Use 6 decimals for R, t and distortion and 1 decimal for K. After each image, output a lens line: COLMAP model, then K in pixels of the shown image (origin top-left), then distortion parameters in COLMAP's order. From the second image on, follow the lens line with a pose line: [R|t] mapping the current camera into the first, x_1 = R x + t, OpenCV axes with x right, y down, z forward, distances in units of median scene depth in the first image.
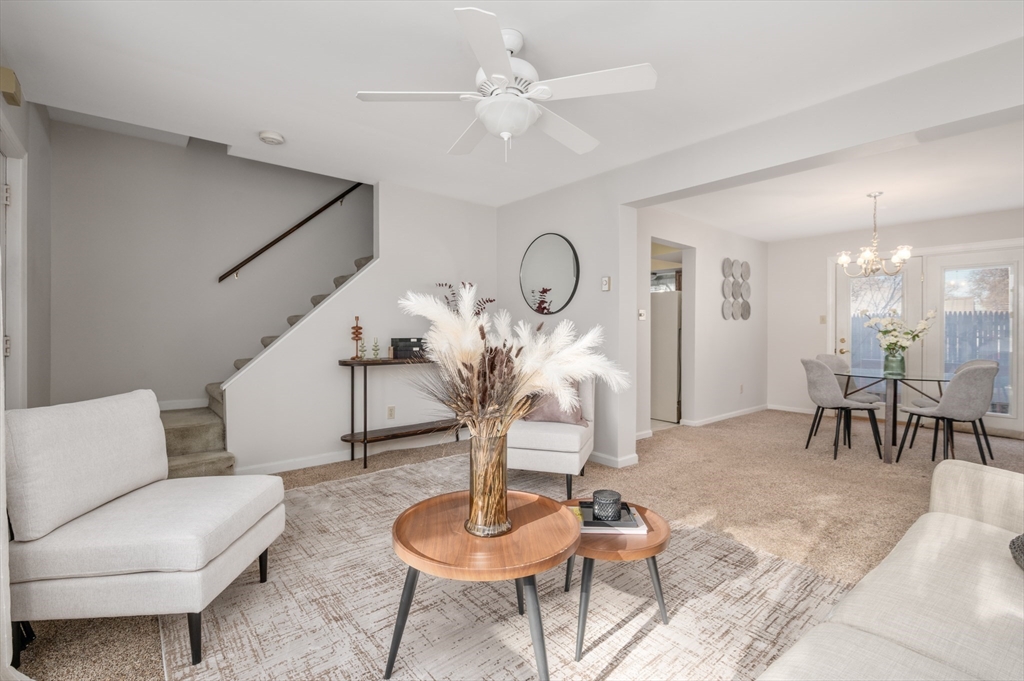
lens RADIAL K [[415.6, 0, 507.5], [0, 415.6, 332.4], [0, 0, 1]] dist [0.001974, 0.000340]
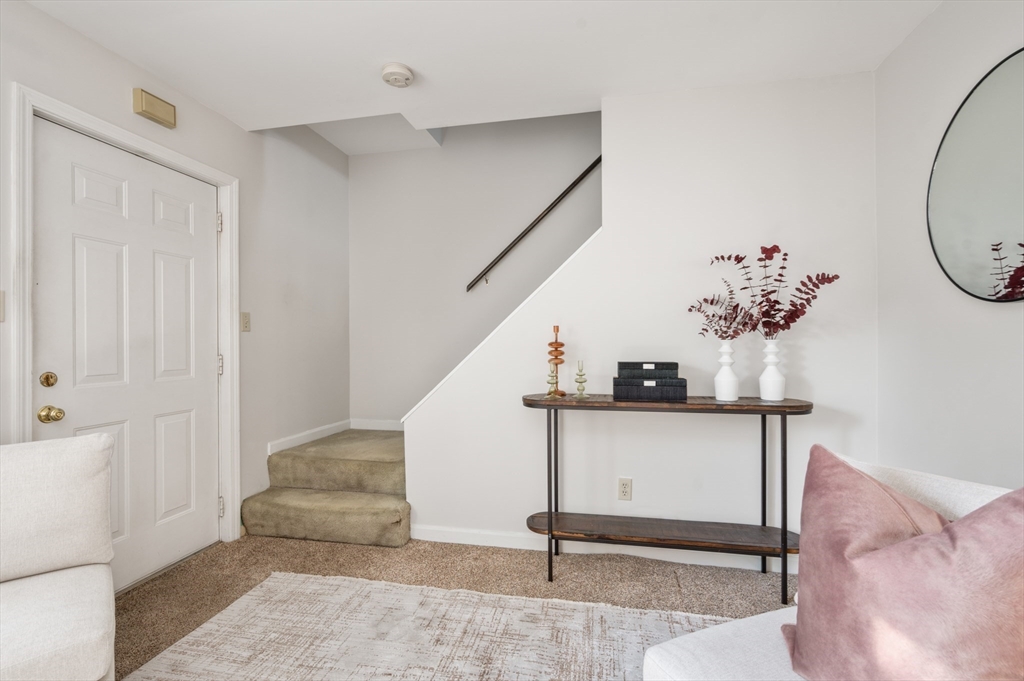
lens RADIAL K [[474.8, 0, 508.6], [0, 474.8, 342.8], [0, 0, 1]] dist [-0.001174, -0.000130]
pose [[0.658238, -0.005159, -0.752792, 0.127963], [0.004044, 0.999986, -0.003317, -0.011496], [0.752799, -0.000861, 0.658250, 0.492155]]
